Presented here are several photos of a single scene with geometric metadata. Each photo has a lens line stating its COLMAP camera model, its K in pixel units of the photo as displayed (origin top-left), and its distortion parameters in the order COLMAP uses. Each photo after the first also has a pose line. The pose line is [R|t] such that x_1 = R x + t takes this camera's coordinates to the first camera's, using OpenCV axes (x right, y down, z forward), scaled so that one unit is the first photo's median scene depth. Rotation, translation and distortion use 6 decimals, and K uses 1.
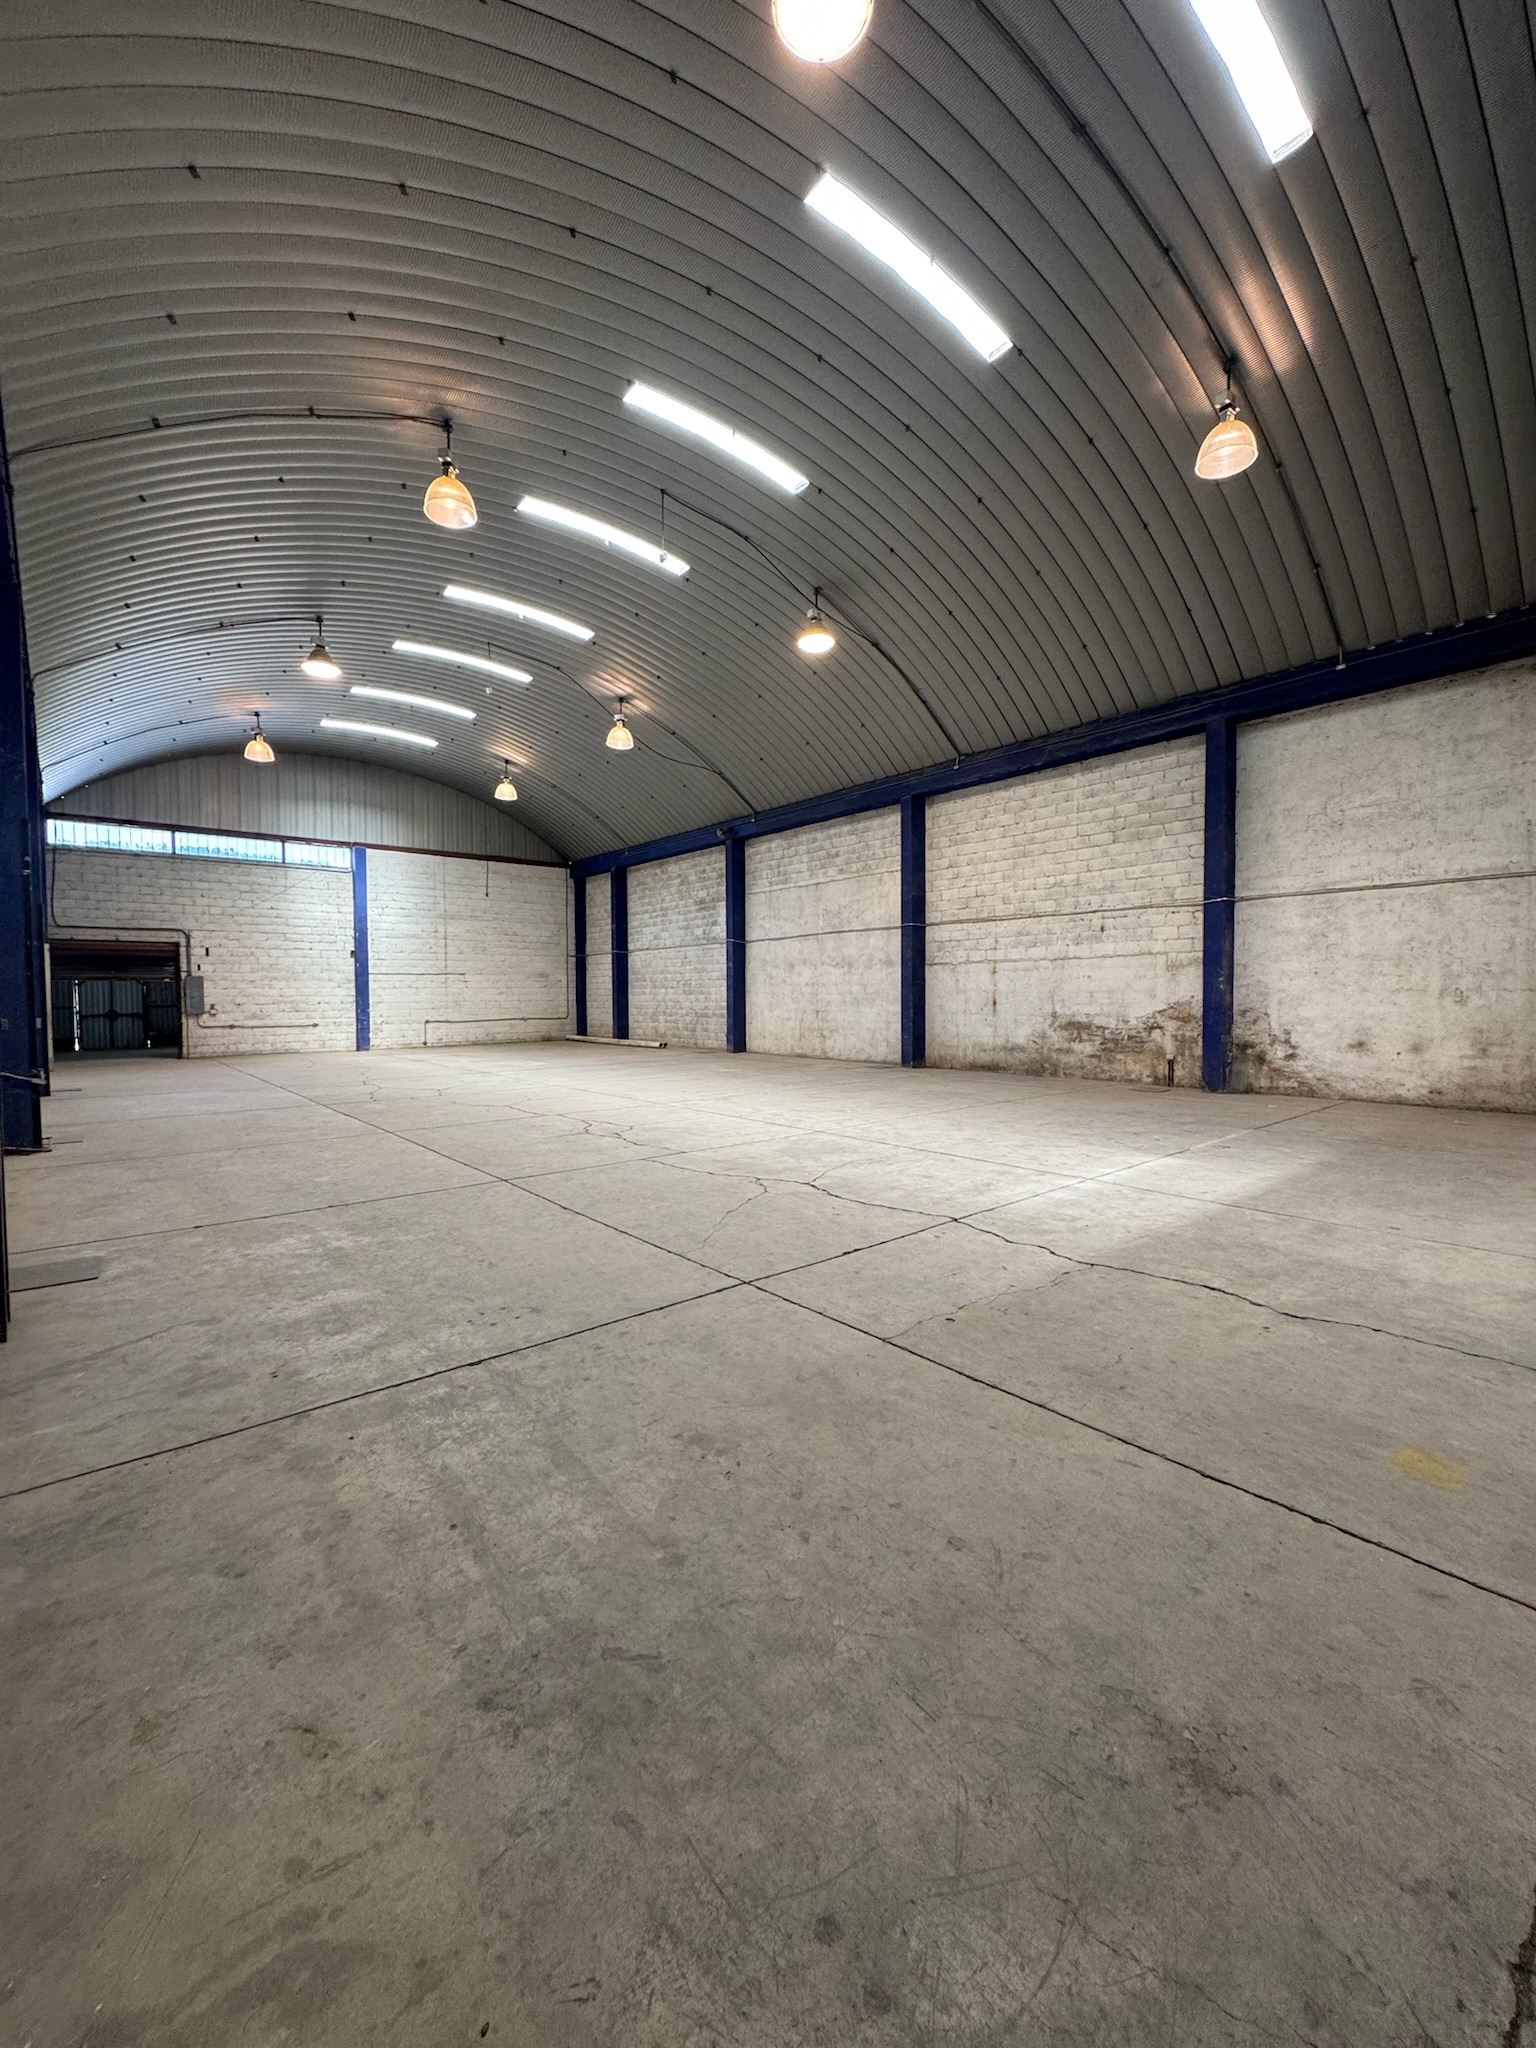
lens RADIAL K [[809.8, 0, 761.8], [0, 809.8, 1021.2], [0, 0, 1]] dist [-0.004169, -0.000076]
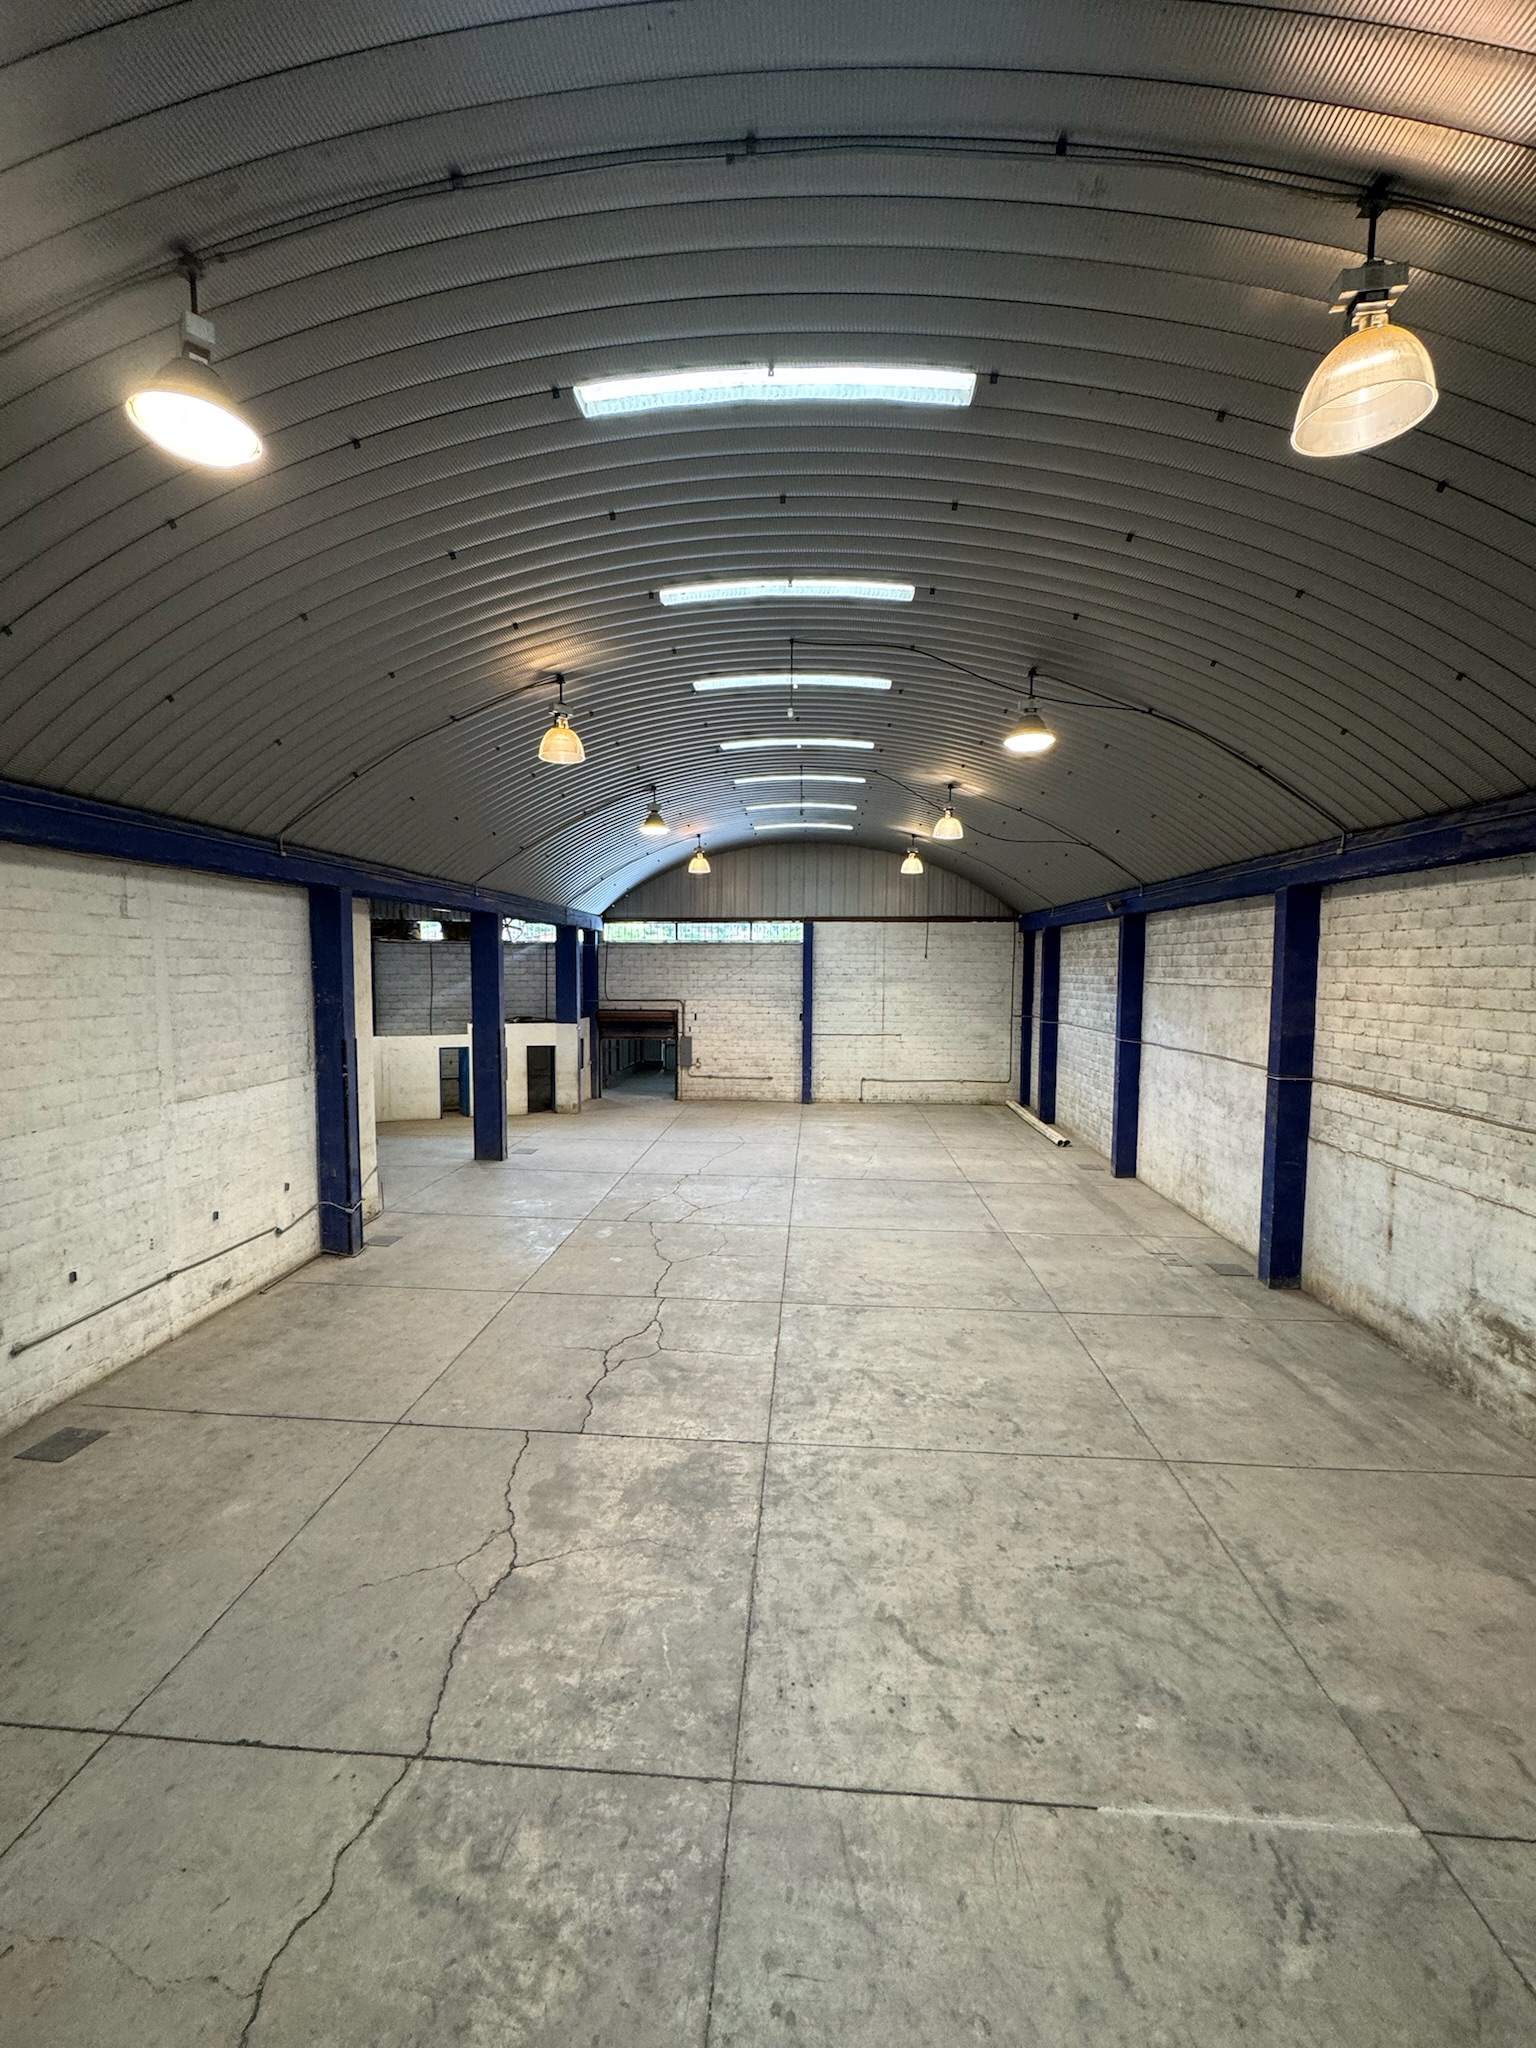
lens RADIAL K [[809.8, 0, 764.6], [0, 809.8, 1020.3], [0, 0, 1]] dist [-0.004169, -0.000076]
pose [[0.718561, 0.056383, -0.693175, 0.386527], [-0.032957, 0.998349, 0.047041, -0.210465], [0.694683, -0.010957, 0.719233, 0.249916]]
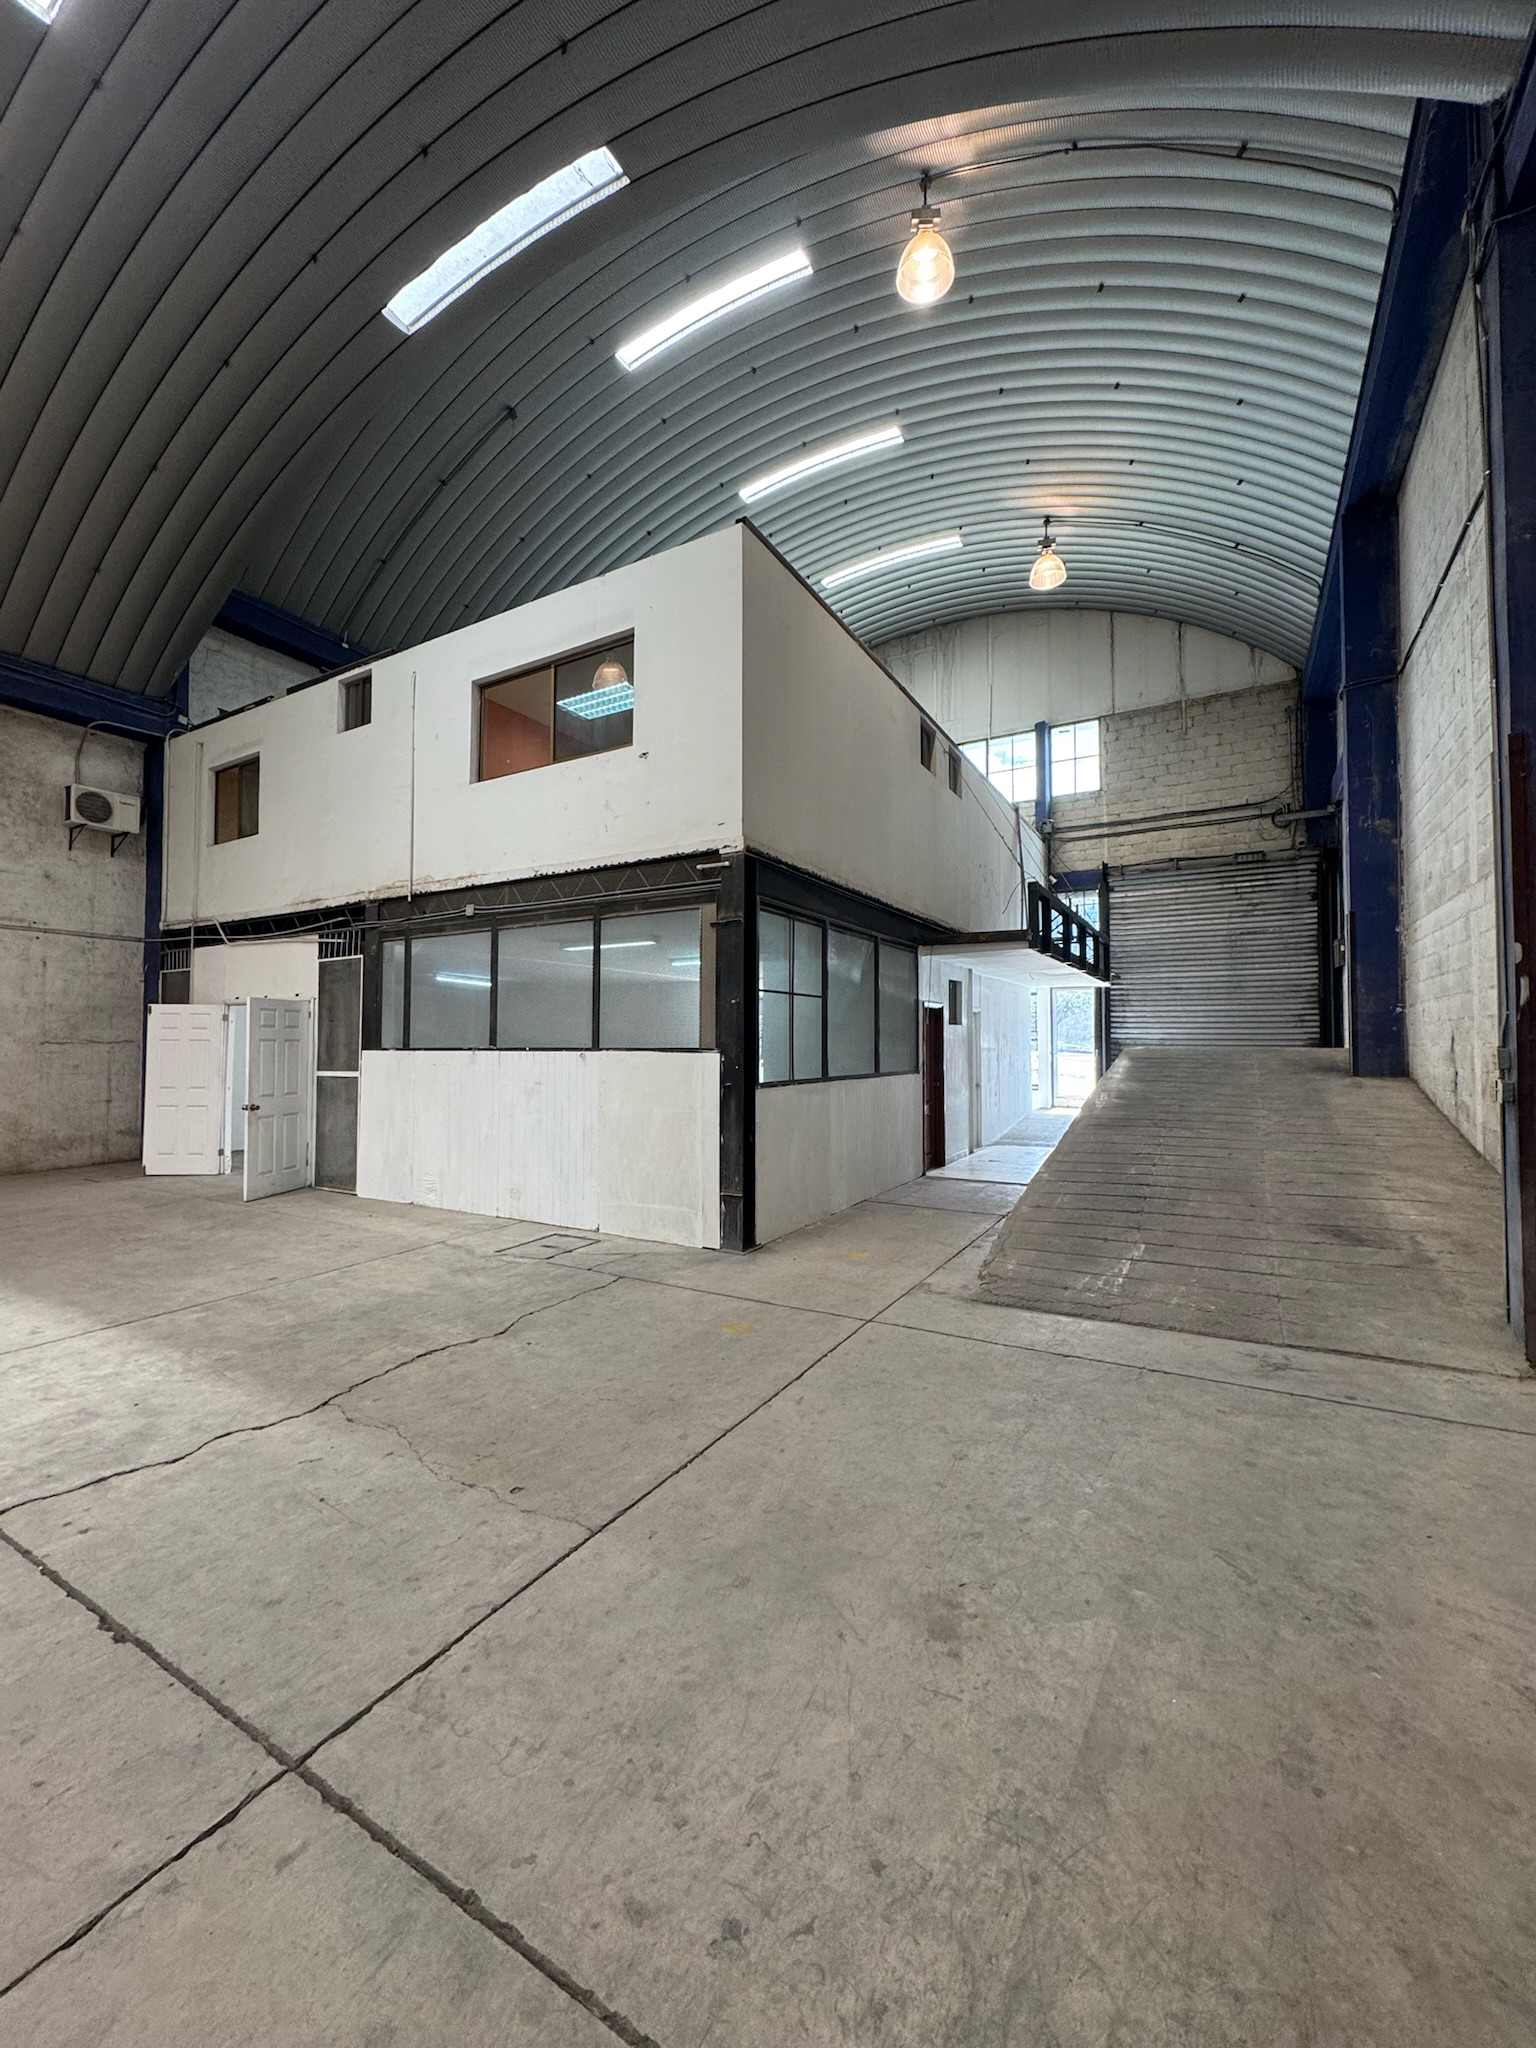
lens RADIAL K [[809.8, 0, 767.6], [0, 809.8, 1024.8], [0, 0, 1]] dist [-0.004169, -0.000076]
pose [[-0.338379, 0.028815, 0.940569, -0.144884], [0.035022, 0.999224, -0.018012, -0.009119], [-0.940358, 0.026846, -0.339125, 0.268661]]
